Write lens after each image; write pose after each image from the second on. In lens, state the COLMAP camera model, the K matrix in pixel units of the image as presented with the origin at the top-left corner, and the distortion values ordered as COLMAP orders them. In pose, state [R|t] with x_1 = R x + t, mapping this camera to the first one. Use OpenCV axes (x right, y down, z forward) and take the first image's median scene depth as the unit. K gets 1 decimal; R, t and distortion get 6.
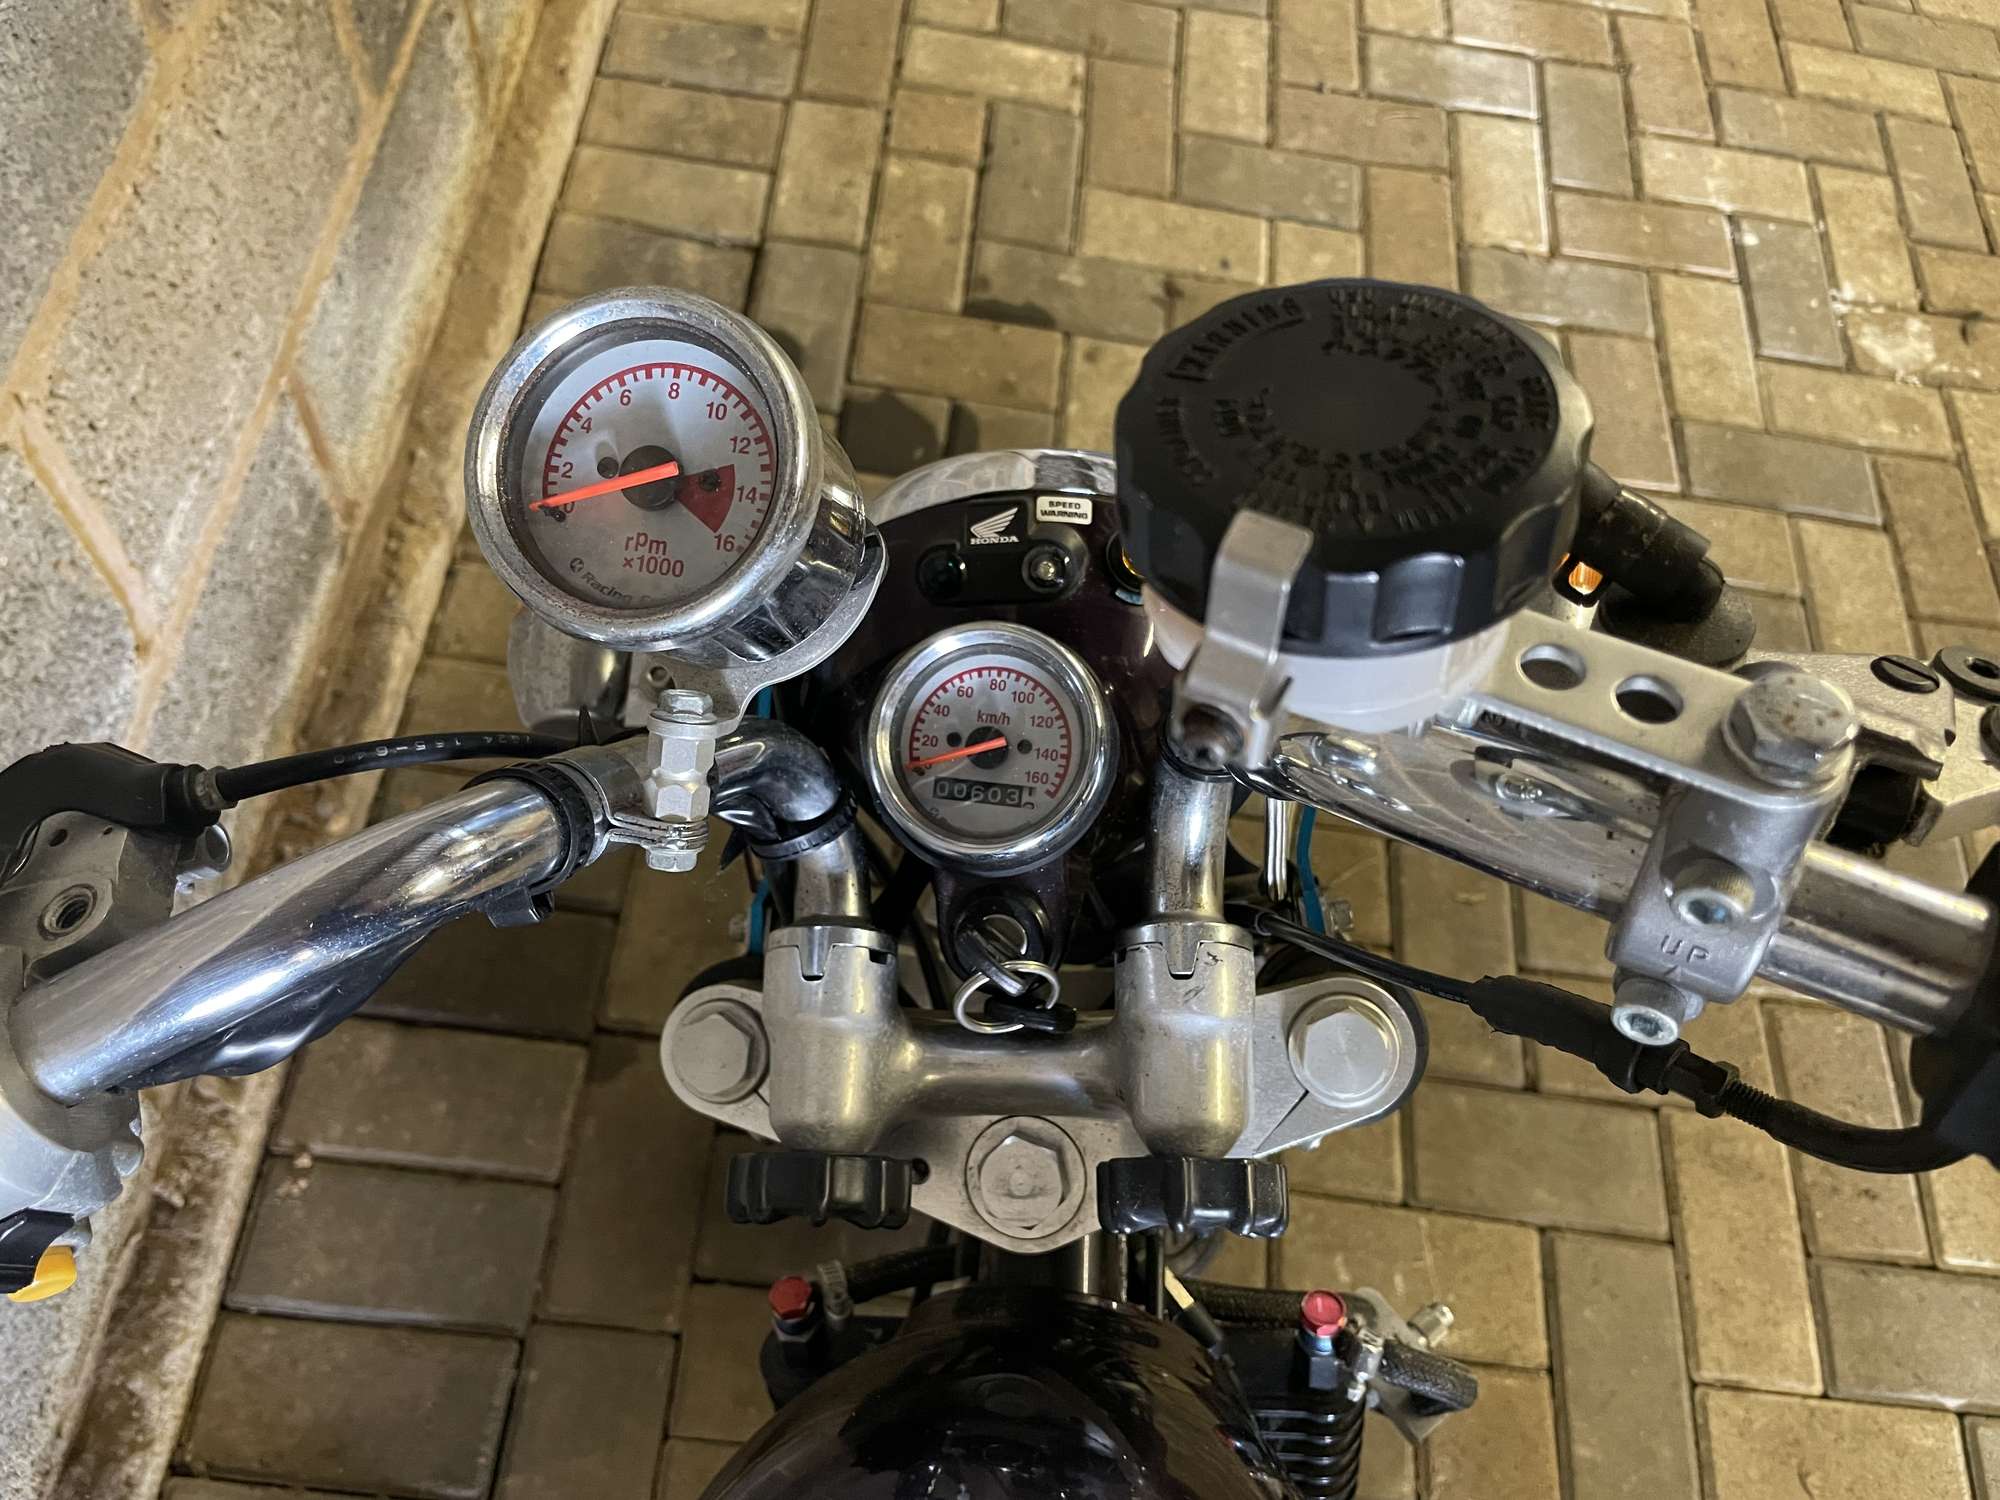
lens RADIAL K [[1548.9, 0, 985.2], [0, 1548.9, 759.9], [0, 0, 1]] dist [0.078988, -0.124587]
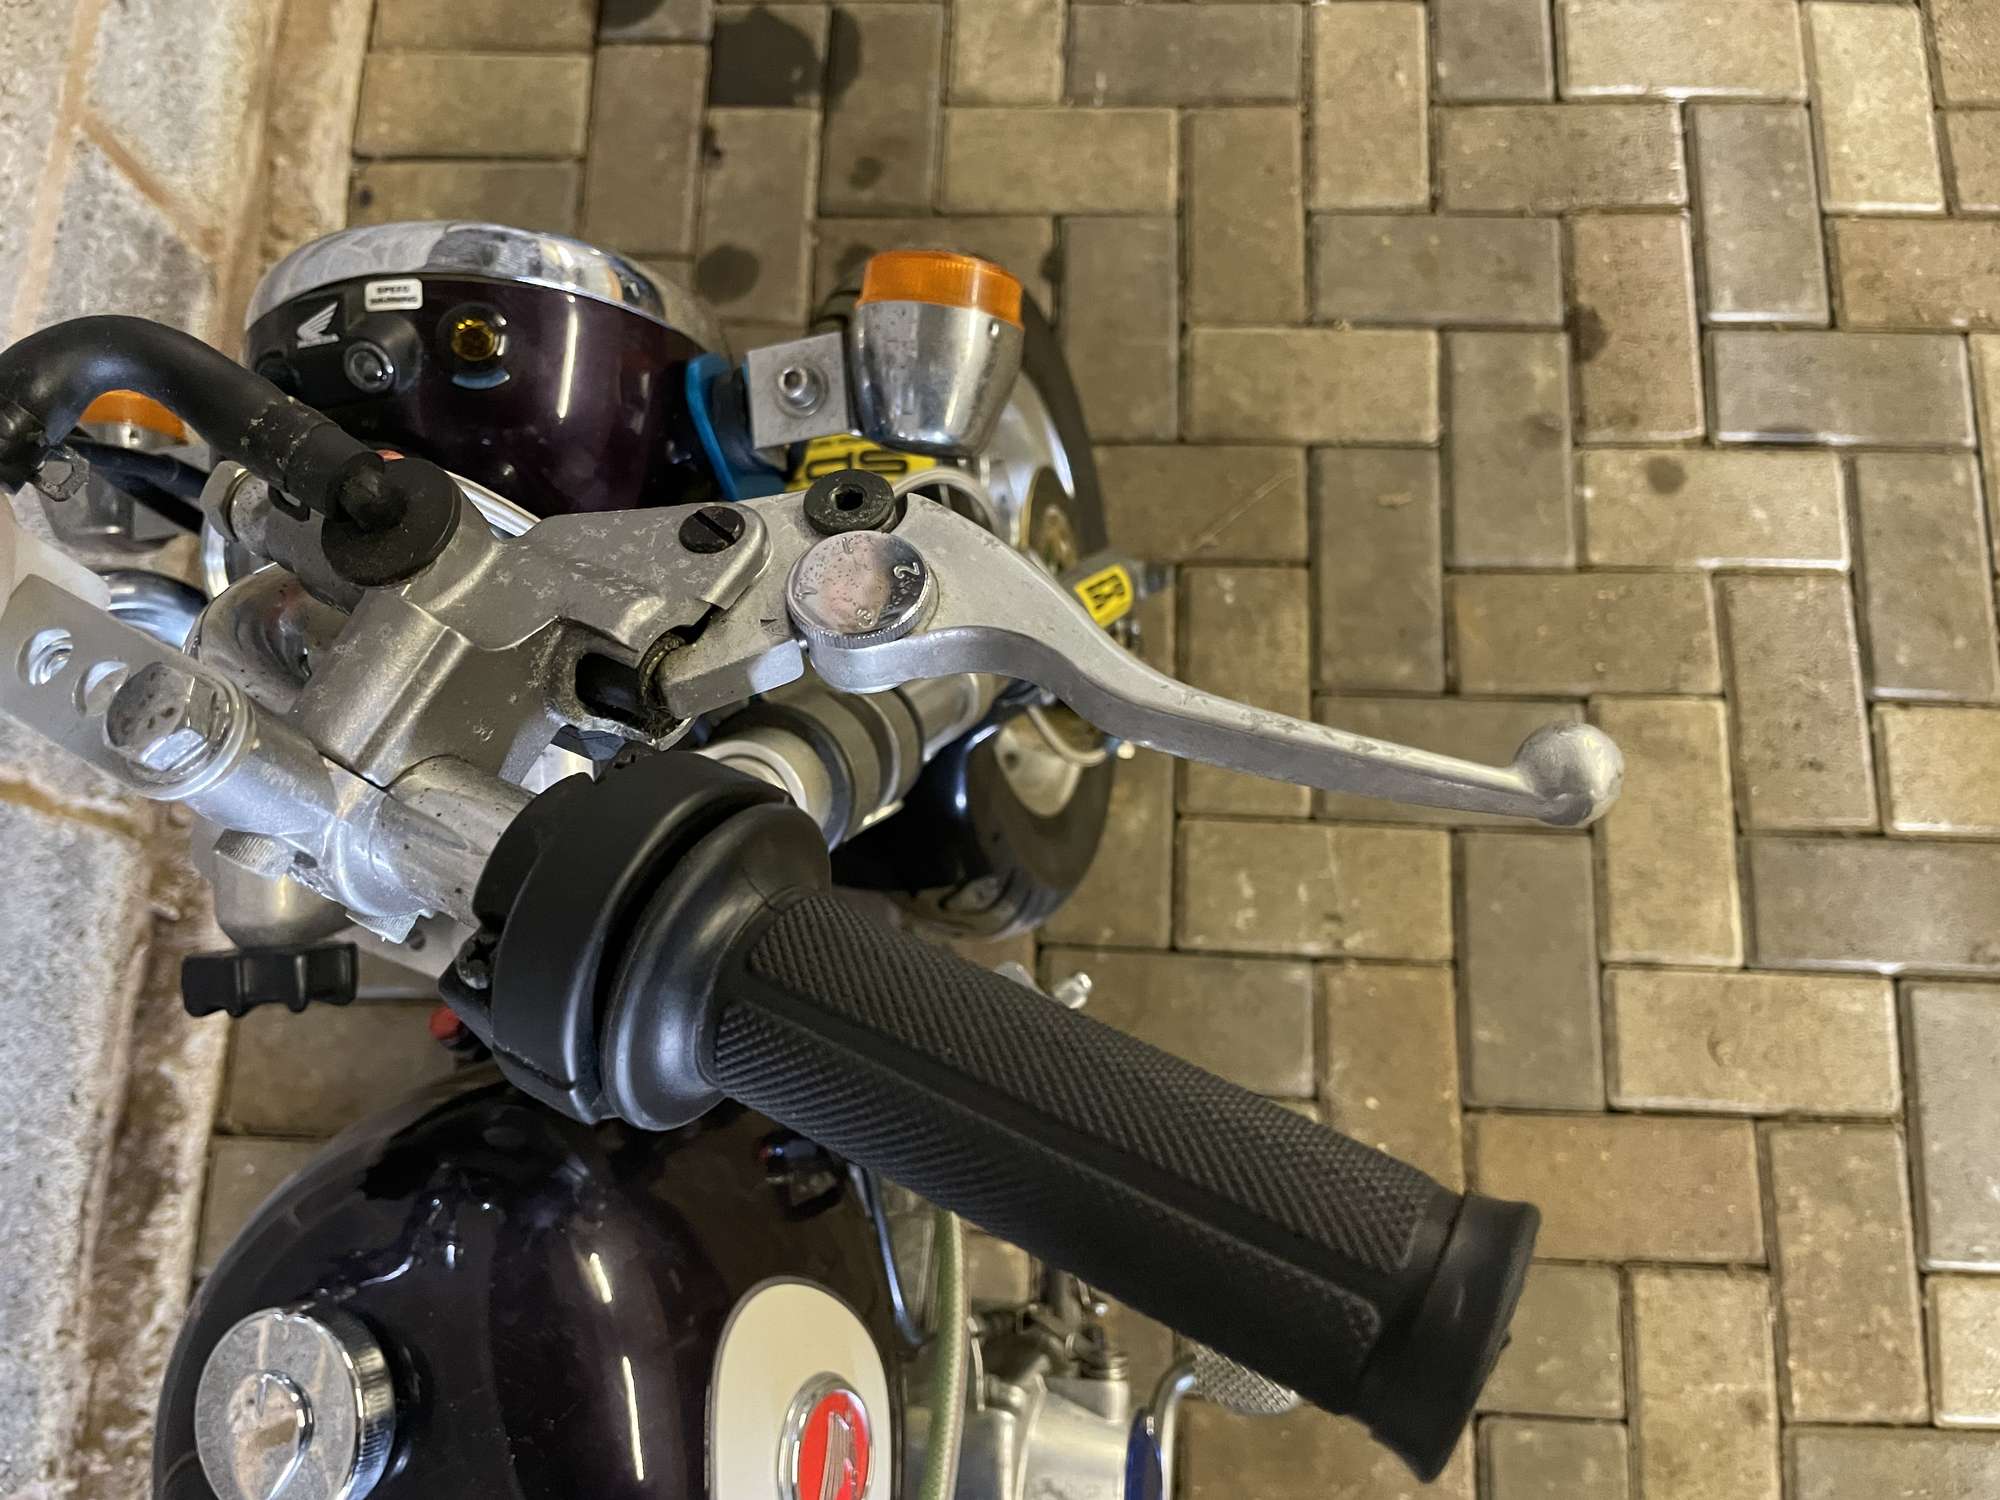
lens RADIAL K [[1548.9, 0, 997.7], [0, 1548.9, 754.0], [0, 0, 1]] dist [0.078988, -0.124587]
pose [[0.985305, -0.087614, -0.146625, 0.223263], [0.122708, 0.960226, 0.250817, -0.035849], [0.118818, -0.265123, 0.956866, 0.018346]]
